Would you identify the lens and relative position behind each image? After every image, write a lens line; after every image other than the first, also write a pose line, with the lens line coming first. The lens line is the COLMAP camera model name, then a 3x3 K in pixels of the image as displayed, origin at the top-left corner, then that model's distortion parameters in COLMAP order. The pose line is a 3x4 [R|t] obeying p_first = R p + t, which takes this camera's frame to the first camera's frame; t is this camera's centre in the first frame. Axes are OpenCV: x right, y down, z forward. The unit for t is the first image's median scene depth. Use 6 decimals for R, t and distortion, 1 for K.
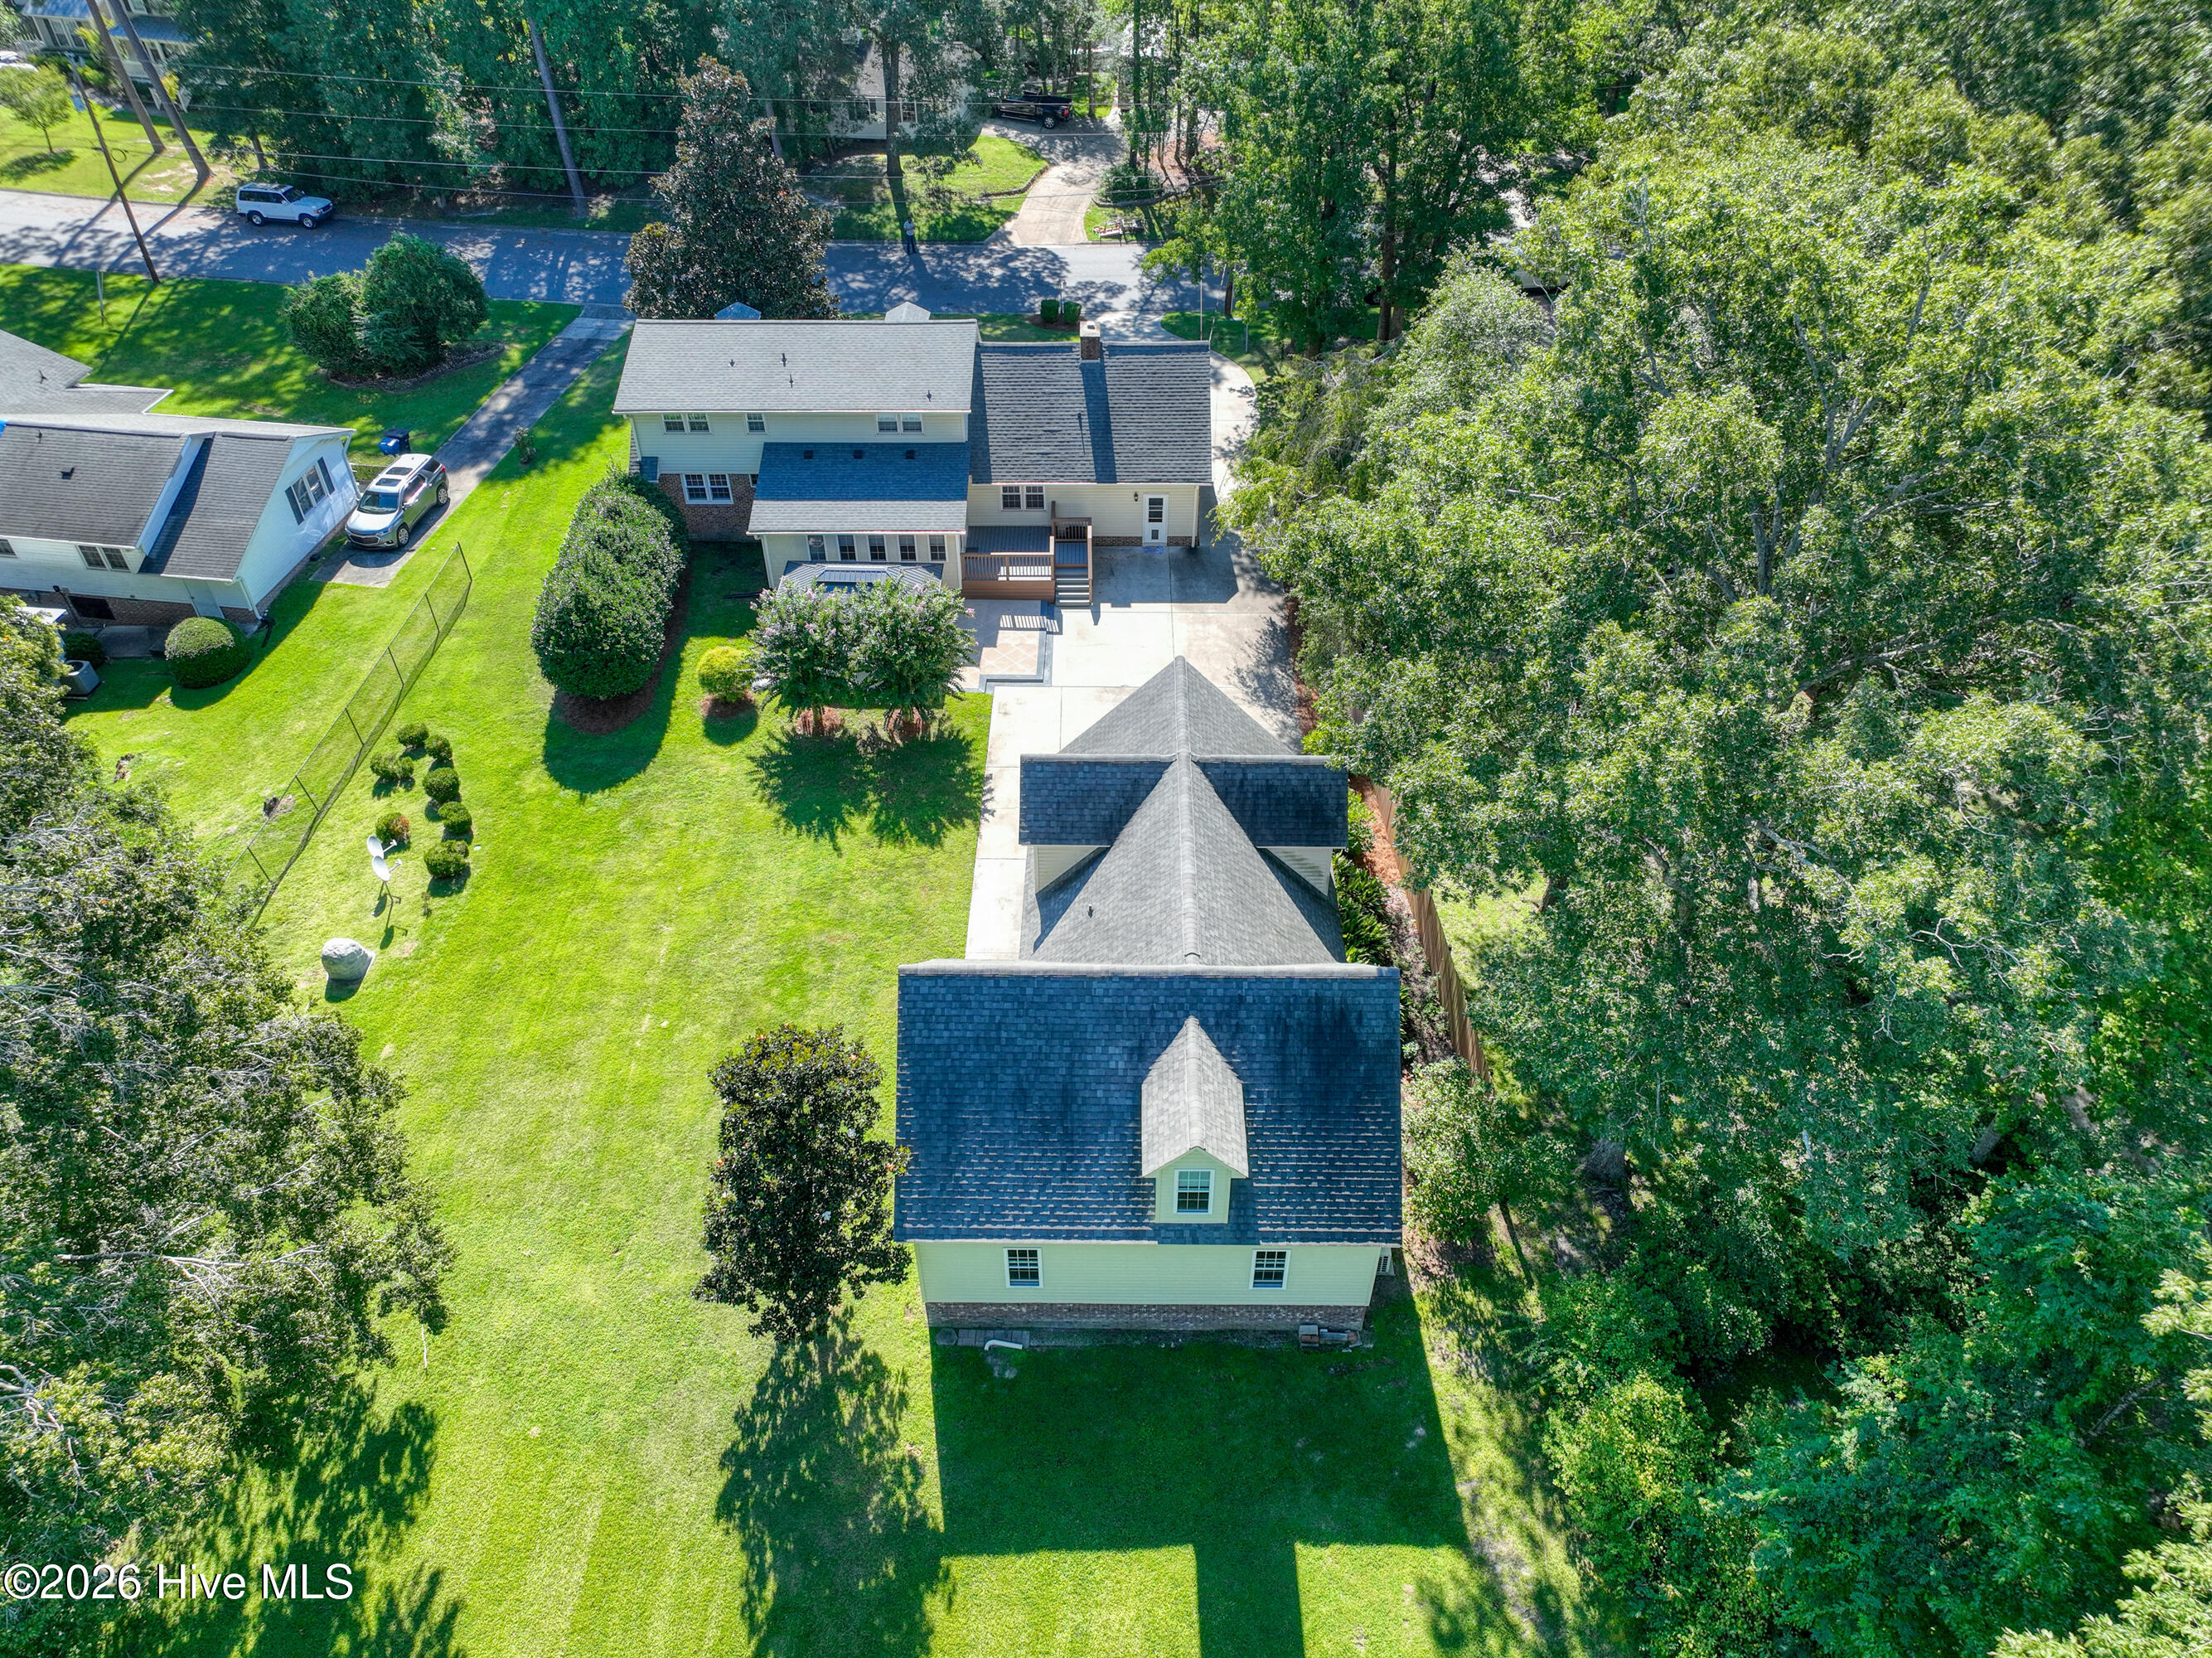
lens RADIAL K [[1565.3, 0, 1107.0], [0, 1565.3, 823.7], [0, 0, 1]] dist [-0.000731, 0.018873]
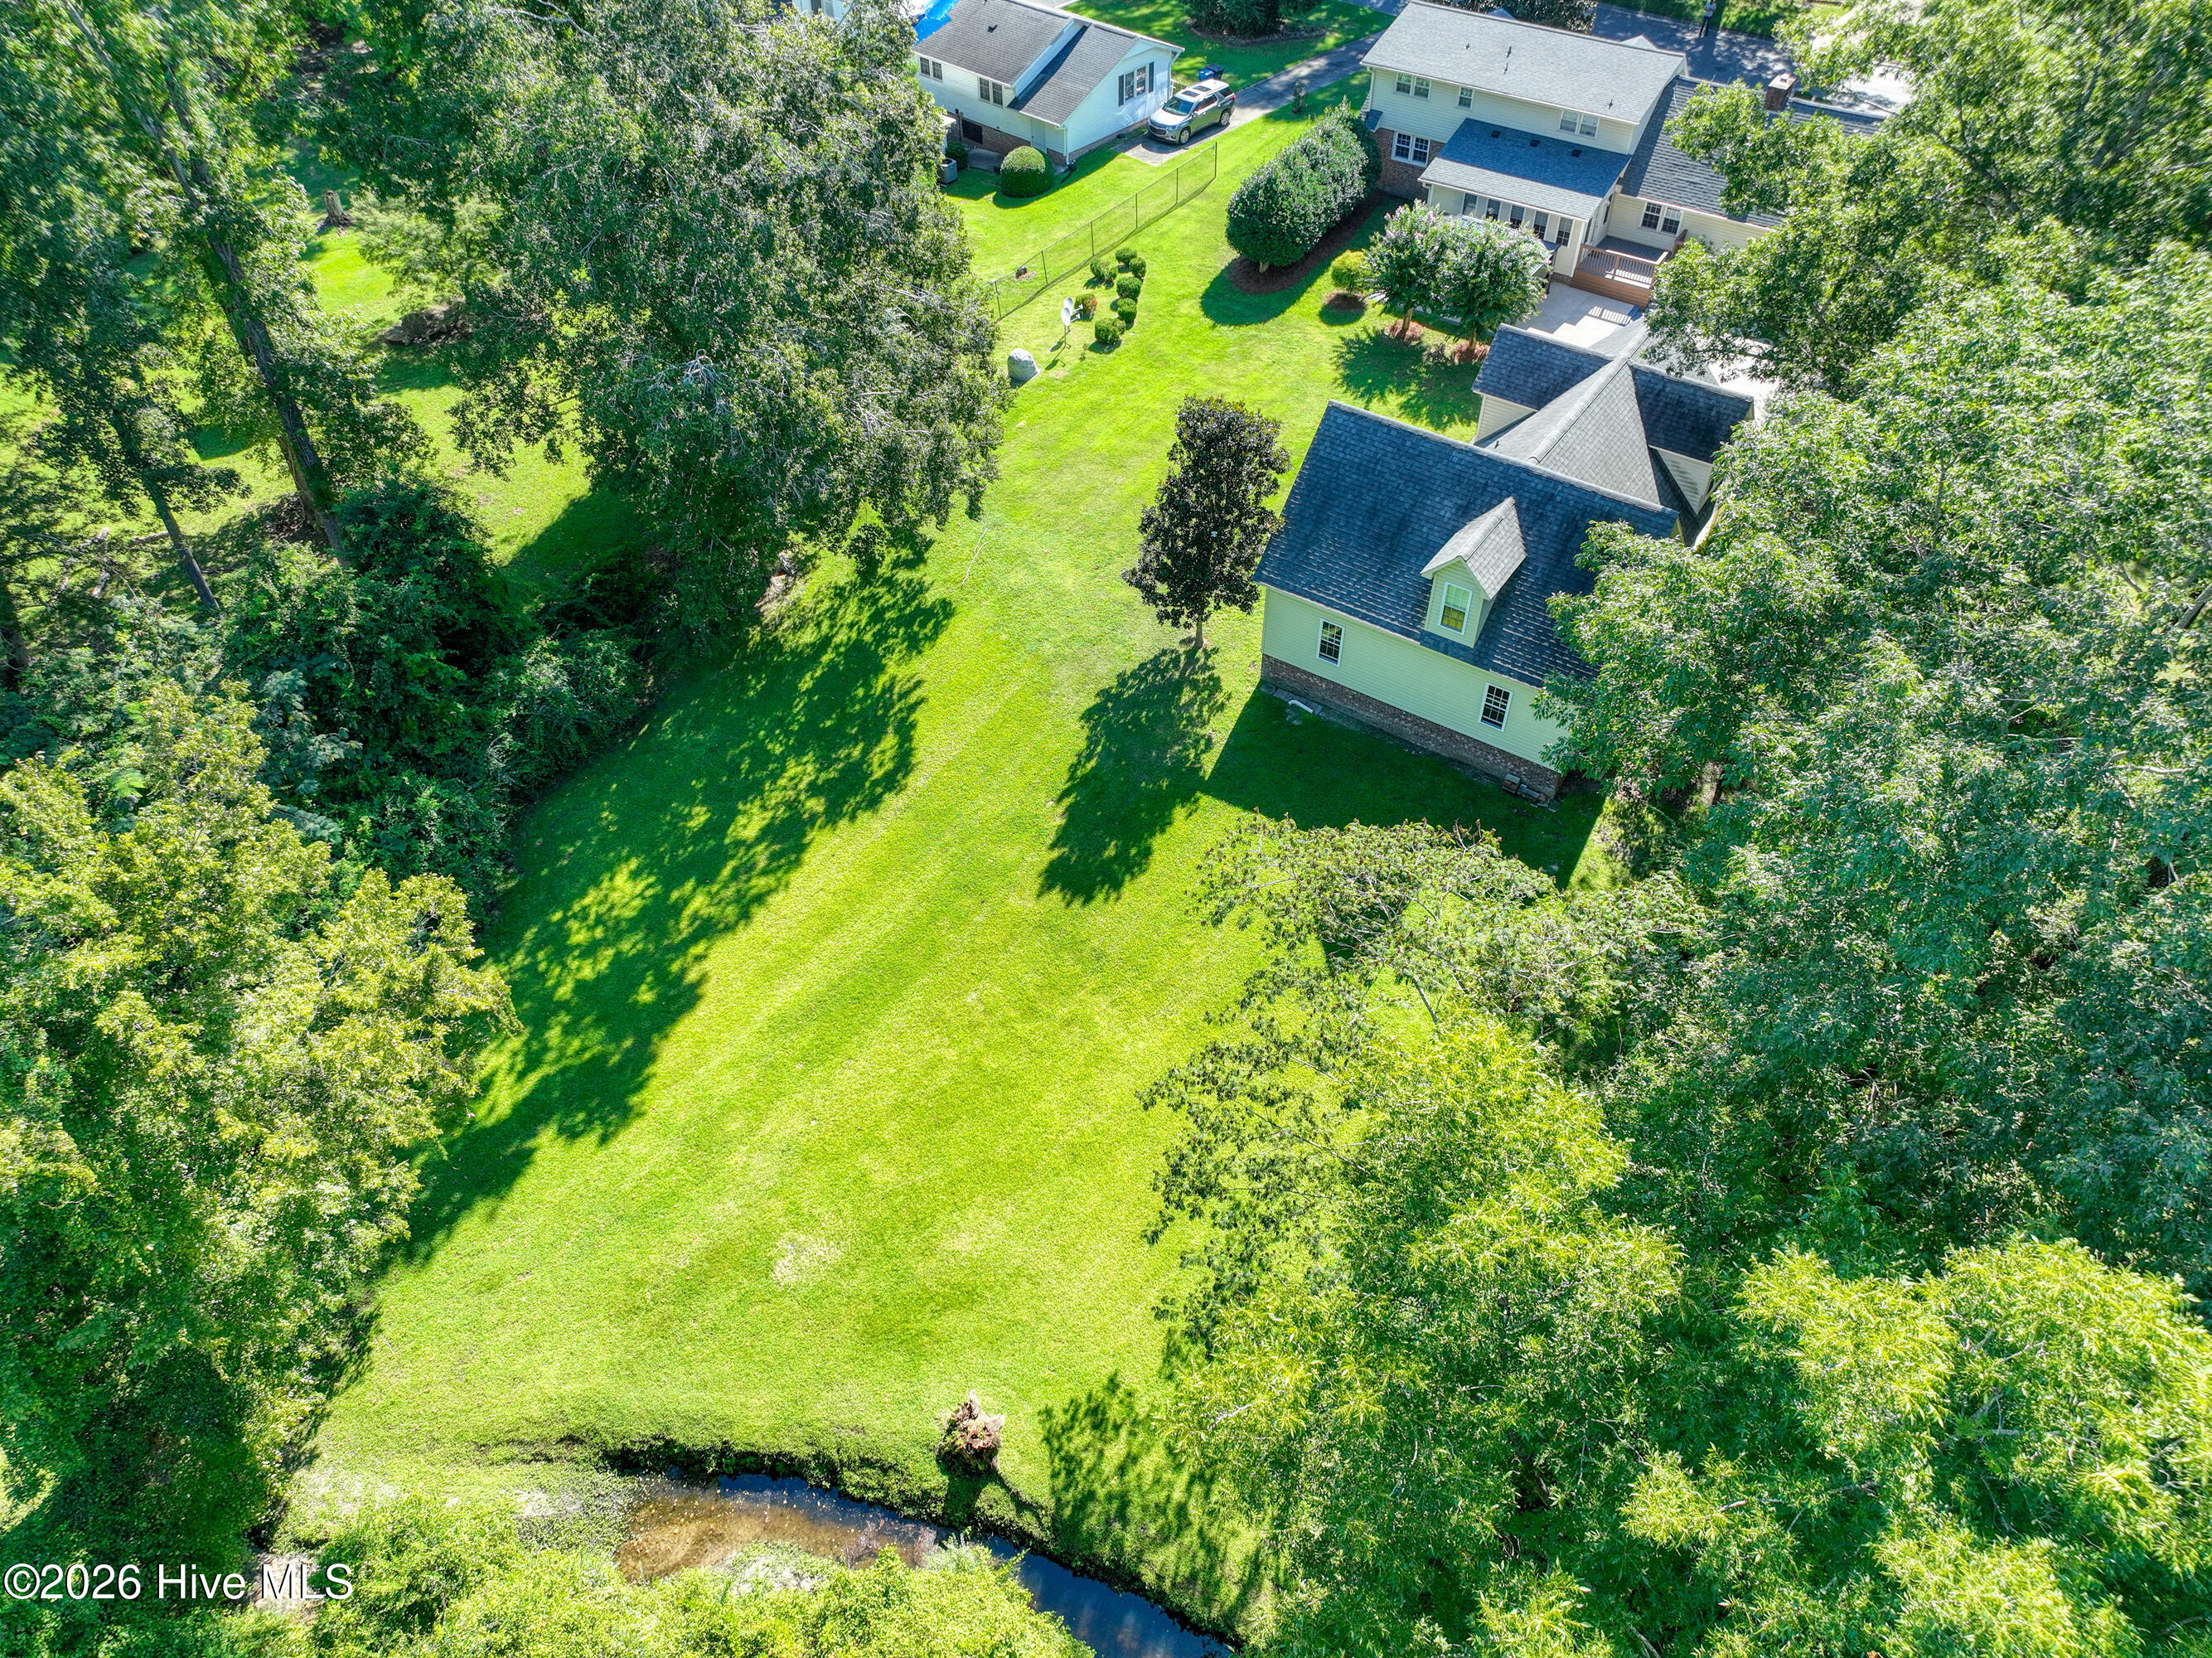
lens RADIAL K [[1565.3, 0, 1103.9], [0, 1565.3, 833.6], [0, 0, 1]] dist [-0.000731, 0.018873]
pose [[0.835231, 0.391351, -0.386307, 0.286748], [-0.361408, 0.920139, 0.150758, 0.228317], [0.414456, 0.013697, 0.909967, -0.257248]]
